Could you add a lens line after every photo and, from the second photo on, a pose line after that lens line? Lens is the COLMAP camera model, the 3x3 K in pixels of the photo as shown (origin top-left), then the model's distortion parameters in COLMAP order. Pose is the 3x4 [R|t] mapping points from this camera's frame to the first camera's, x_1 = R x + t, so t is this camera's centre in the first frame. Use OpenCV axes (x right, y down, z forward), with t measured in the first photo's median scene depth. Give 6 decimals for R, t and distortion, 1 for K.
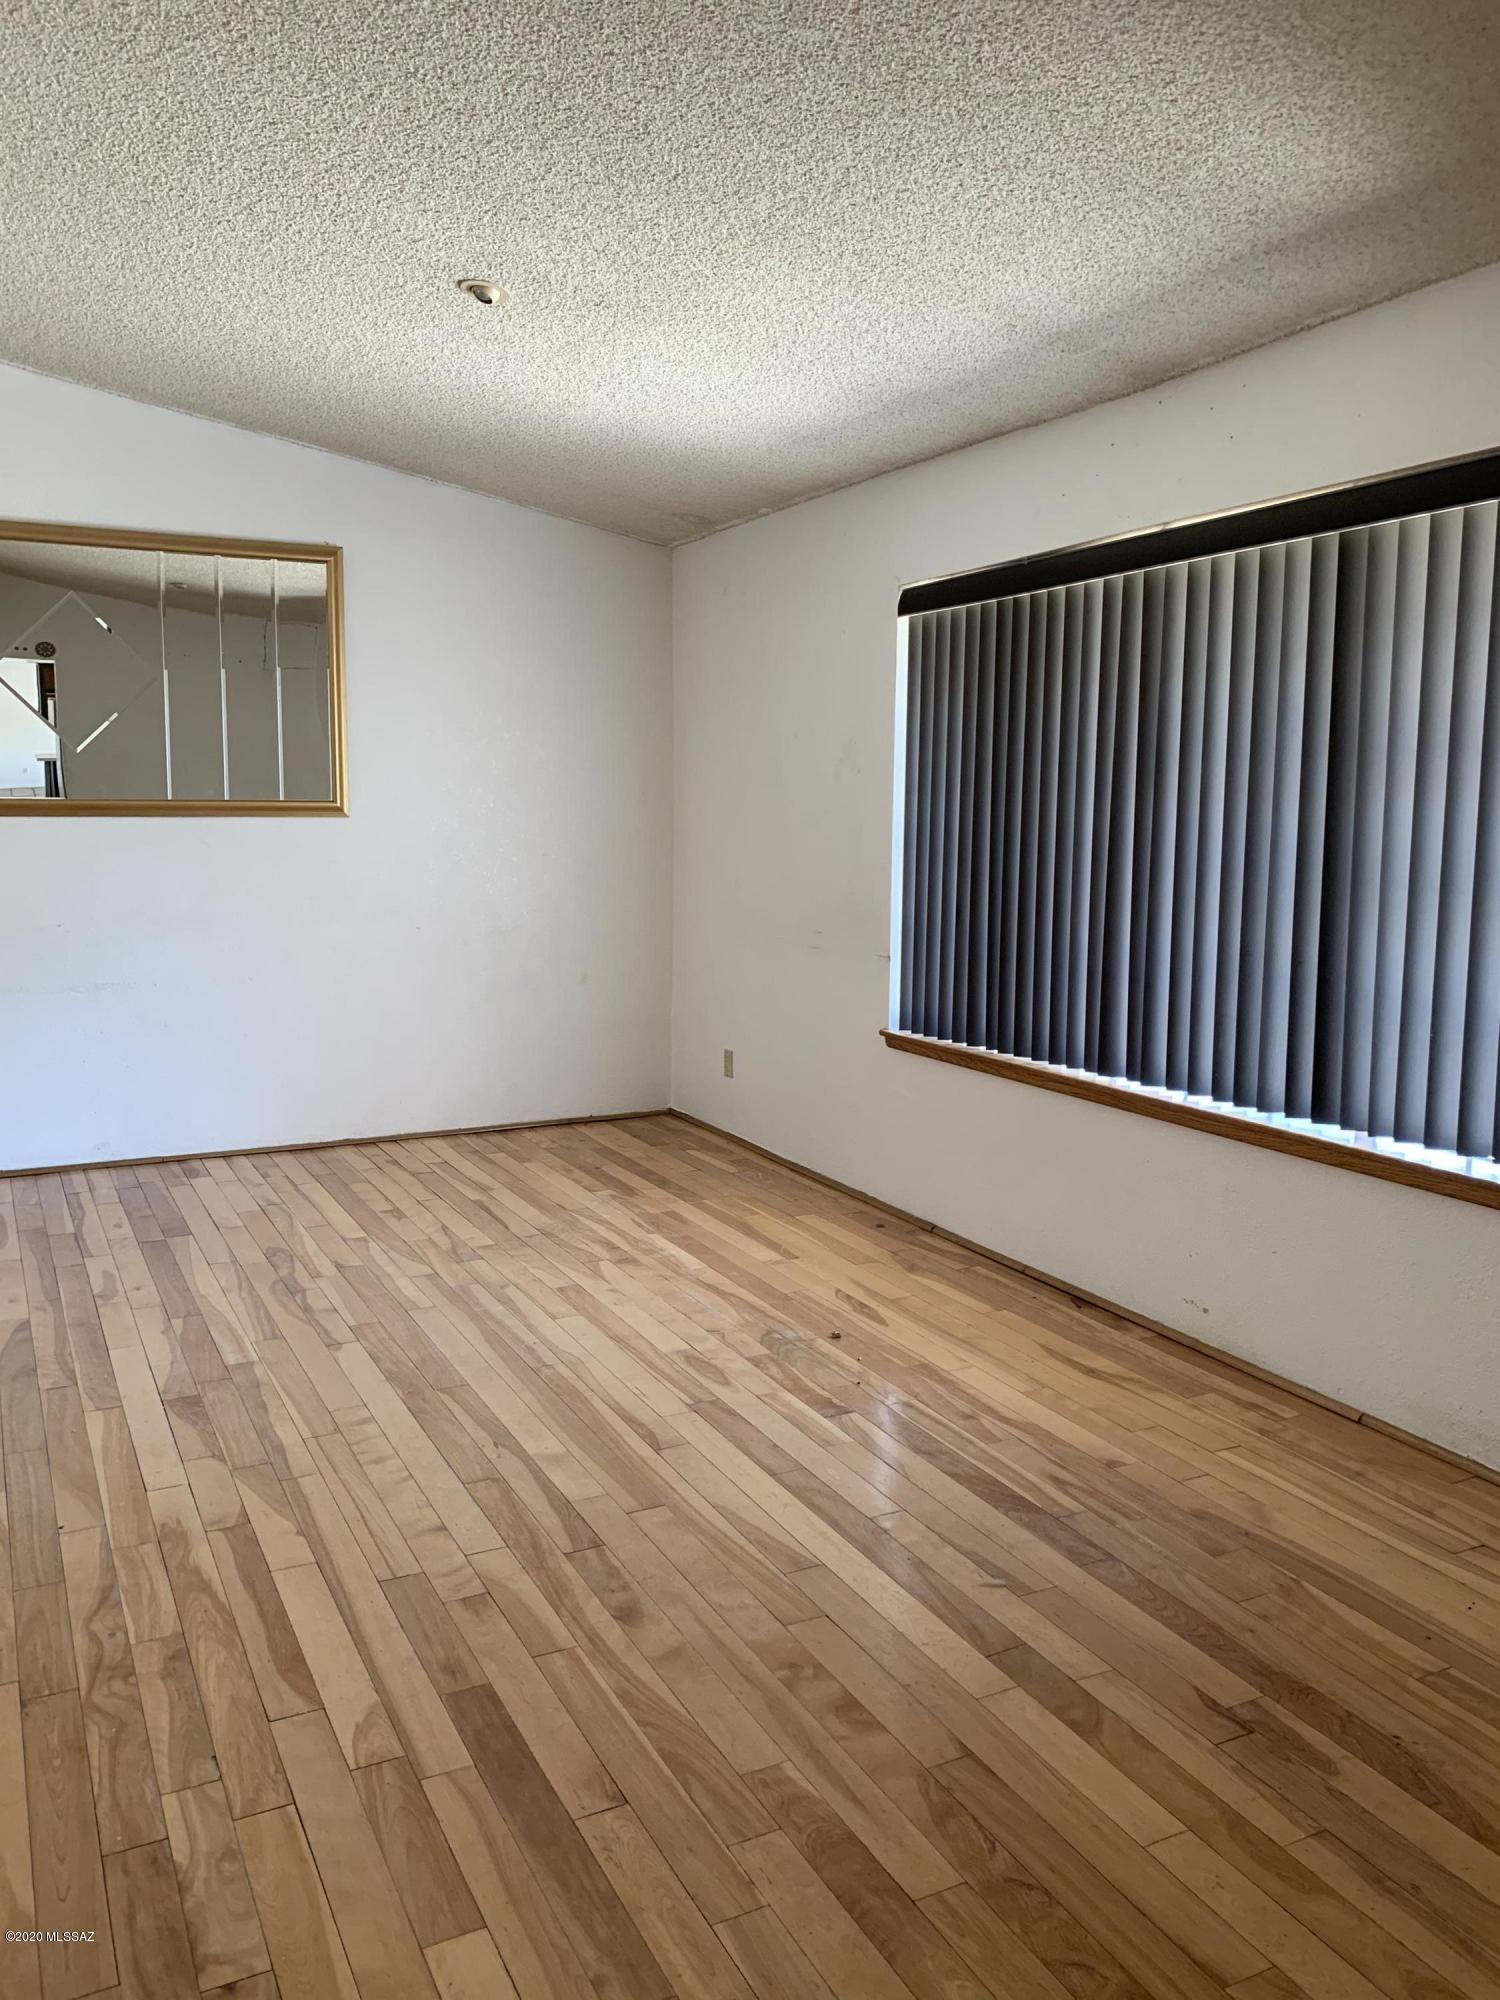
lens RADIAL K [[1528.2, 0, 738.1], [0, 1528.2, 991.6], [0, 0, 1]] dist [0.003552, -0.000882]
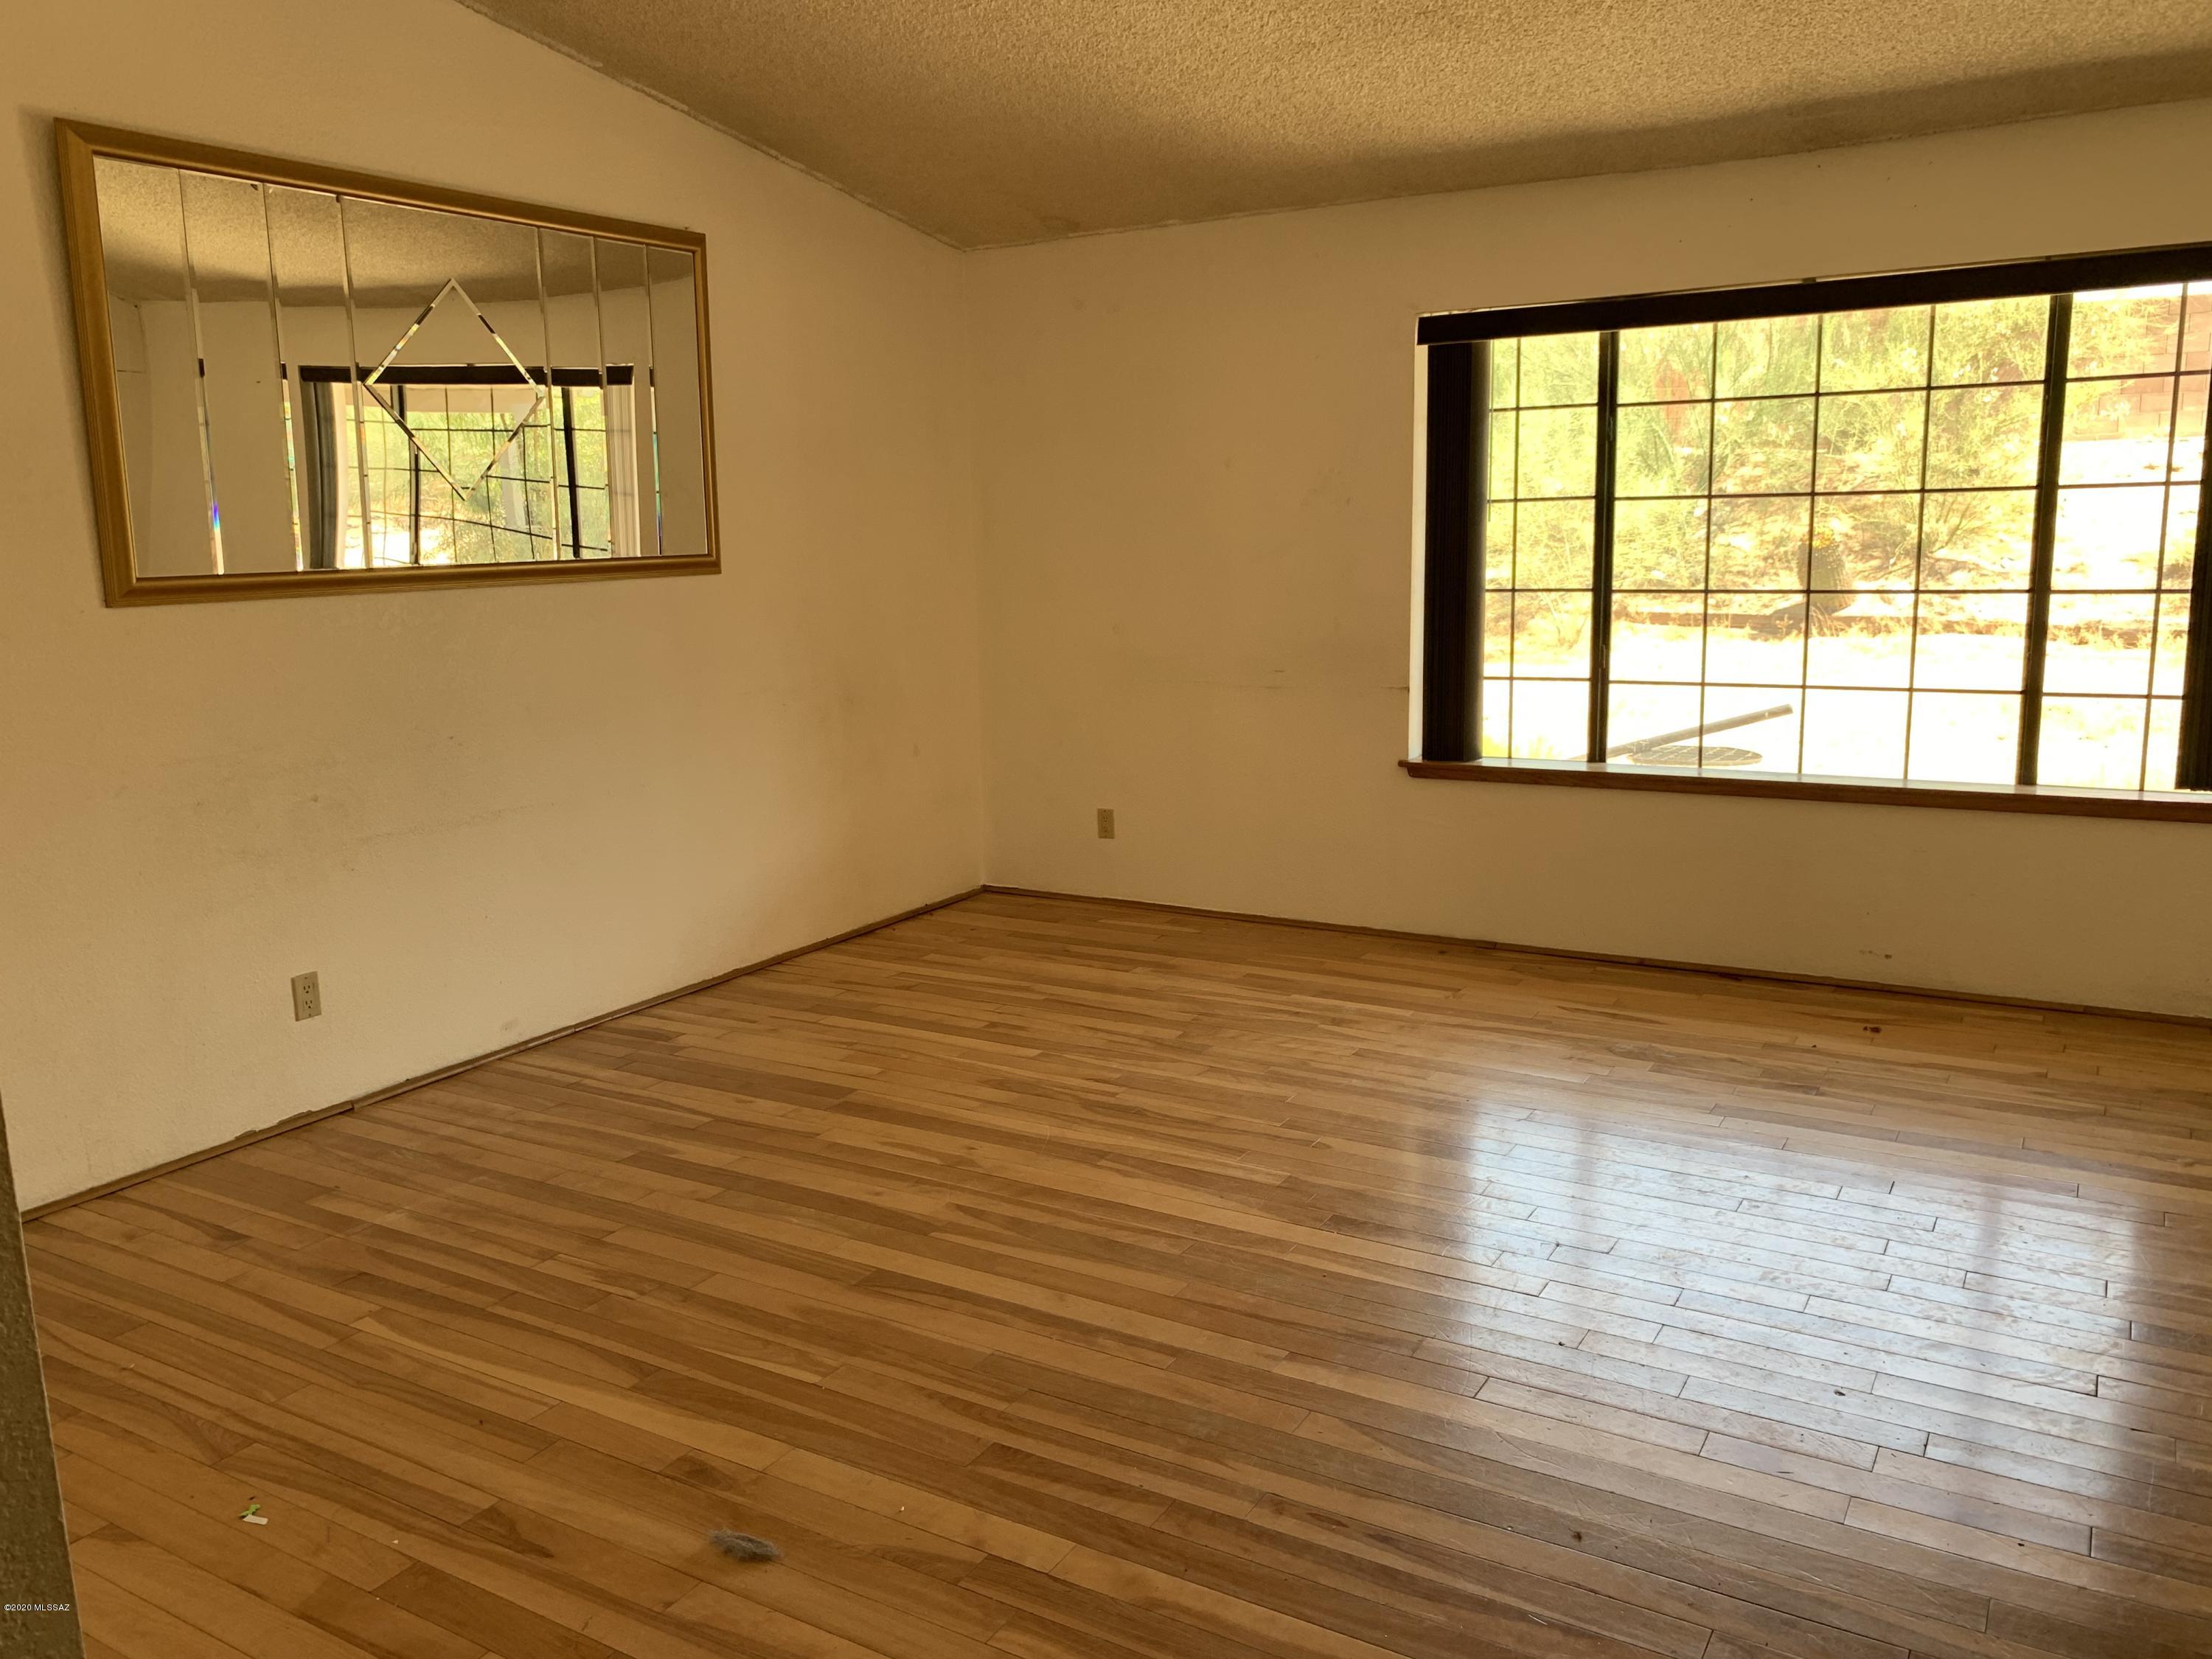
lens RADIAL K [[1690.2, 0, 1106.0], [0, 1690.2, 829.5], [0, 0, 1]] dist [0.003552, -0.000882]
pose [[0.848319, -0.117117, 0.516370, -0.808119], [0.091699, 0.992991, 0.074570, -0.039072], [-0.521484, -0.015909, 0.853113, 0.191945]]
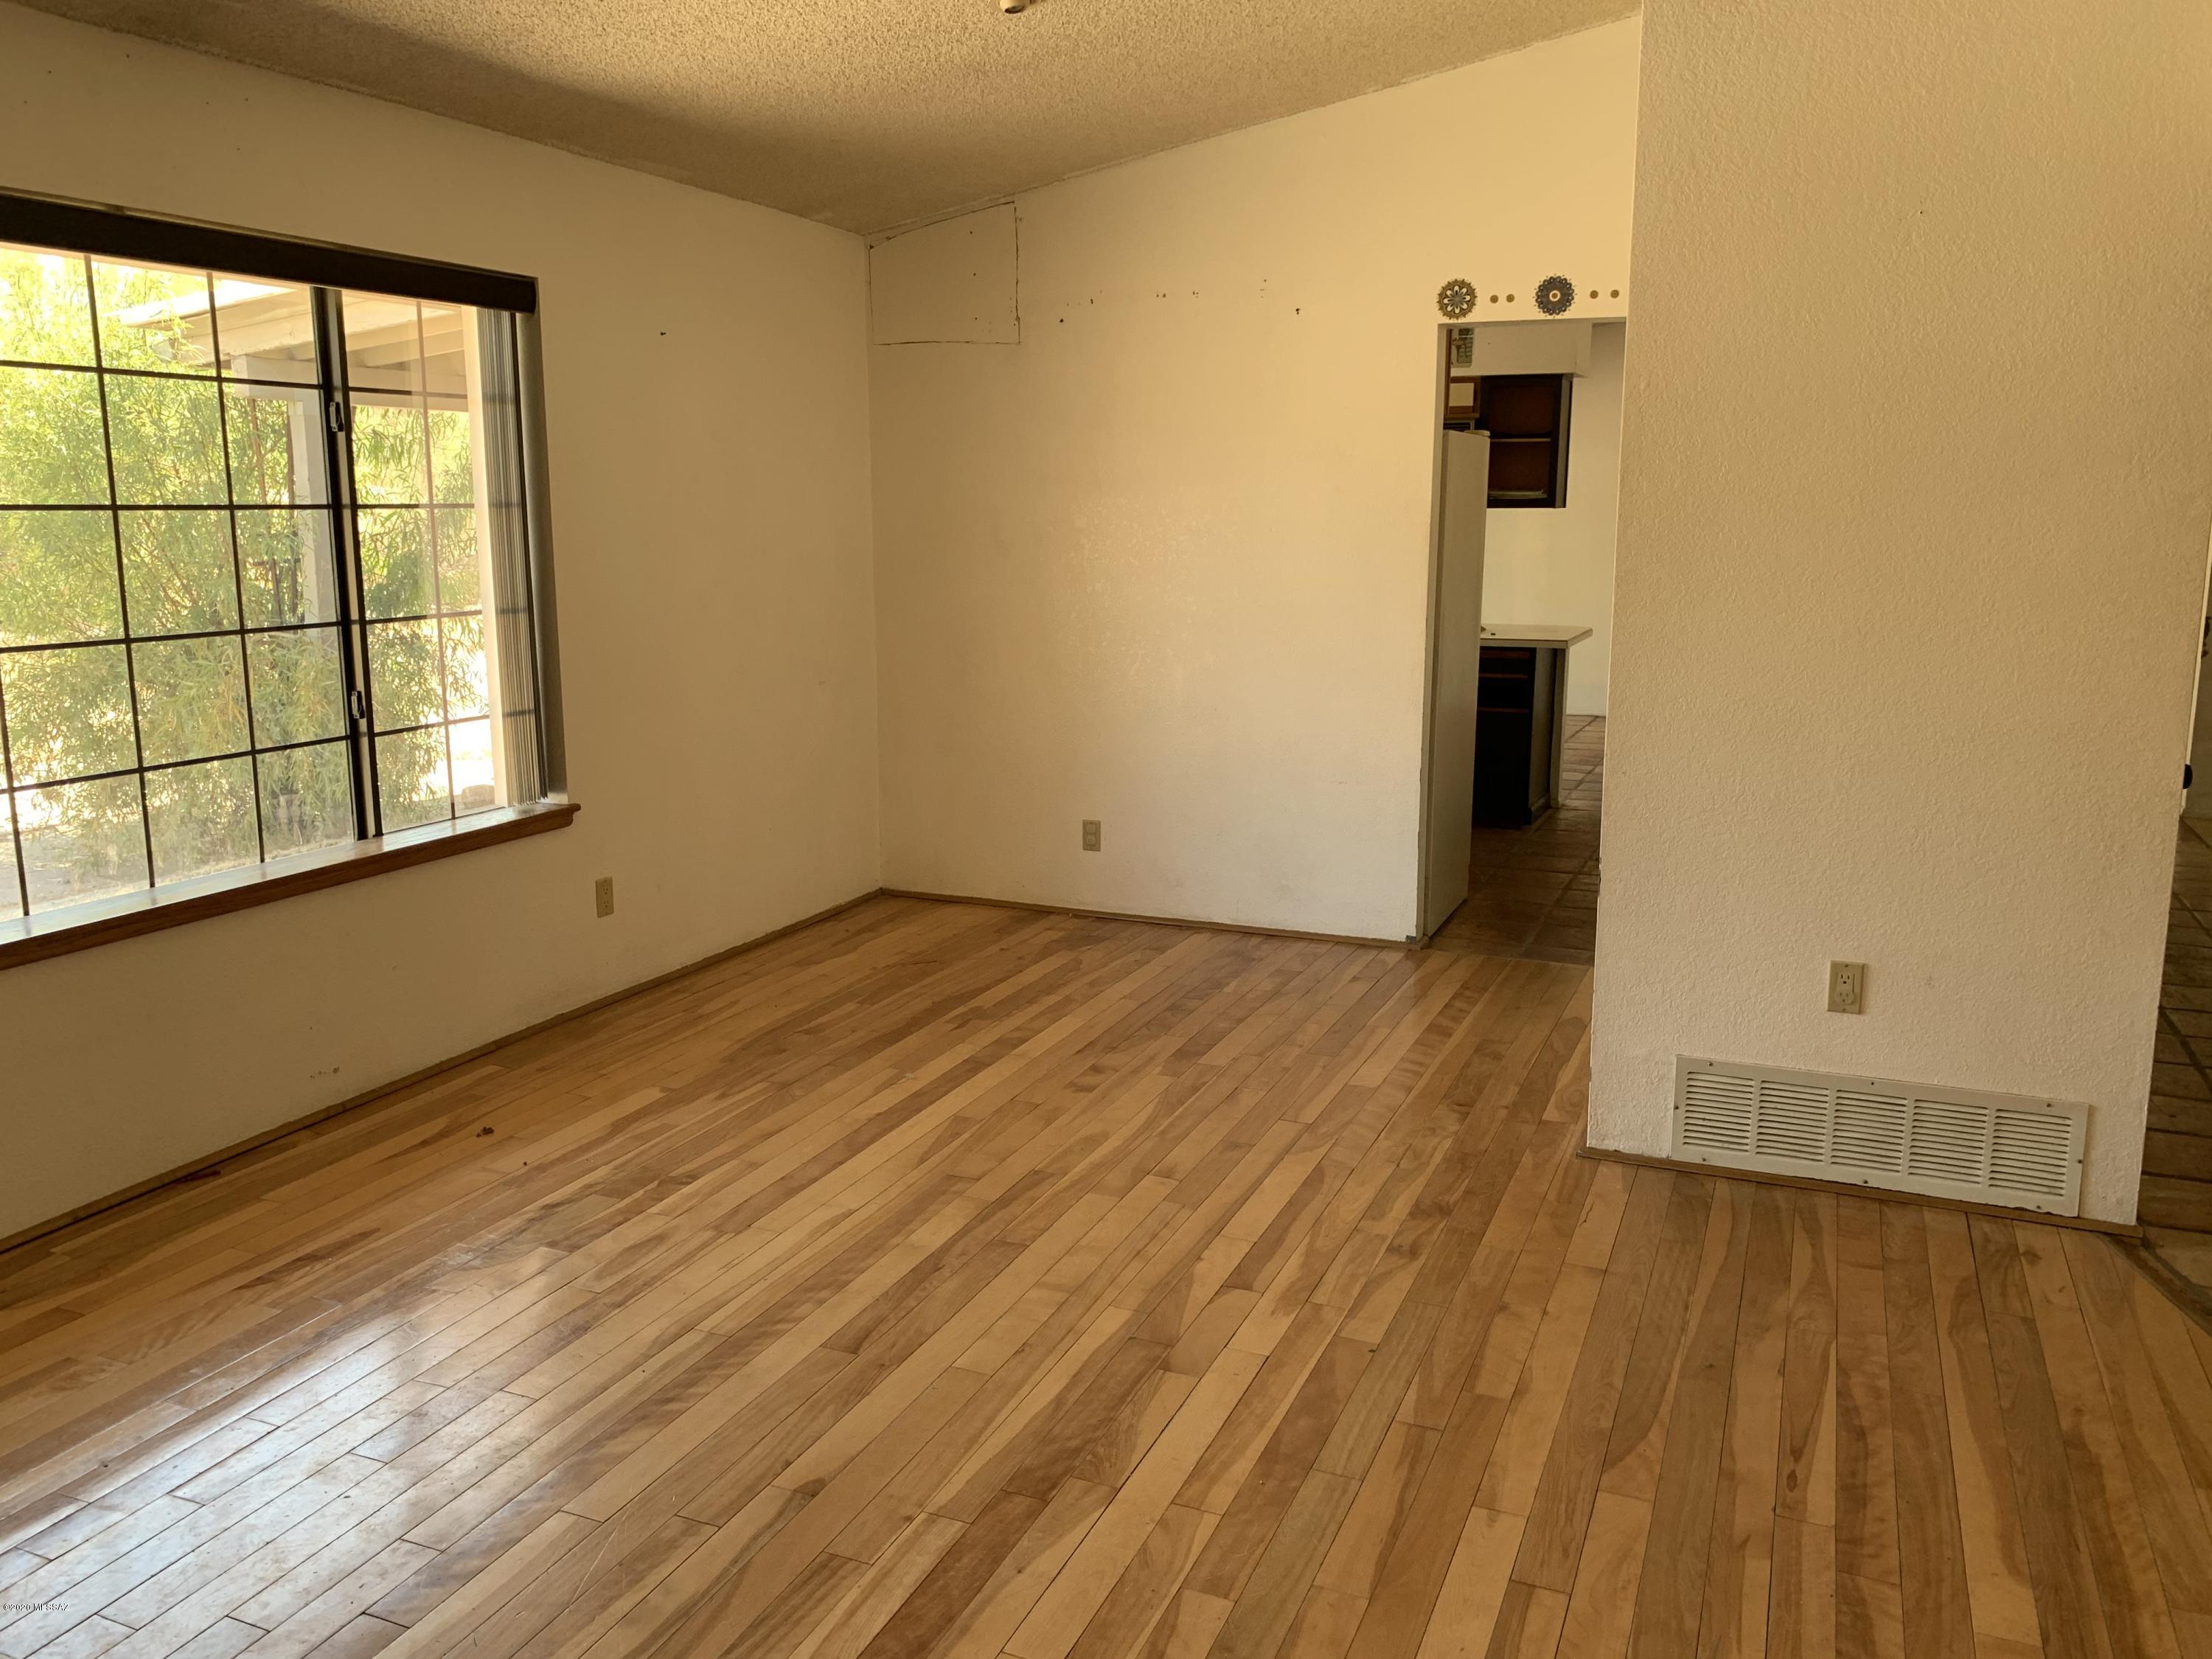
lens RADIAL K [[1690.2, 0, 1106.0], [0, 1690.2, 829.5], [0, 0, 1]] dist [0.003552, -0.000882]
pose [[-0.648084, -0.141727, 0.748265, -0.735800], [0.096832, 0.959221, 0.265552, -0.163388], [-0.755388, 0.244556, -0.607933, 1.160263]]
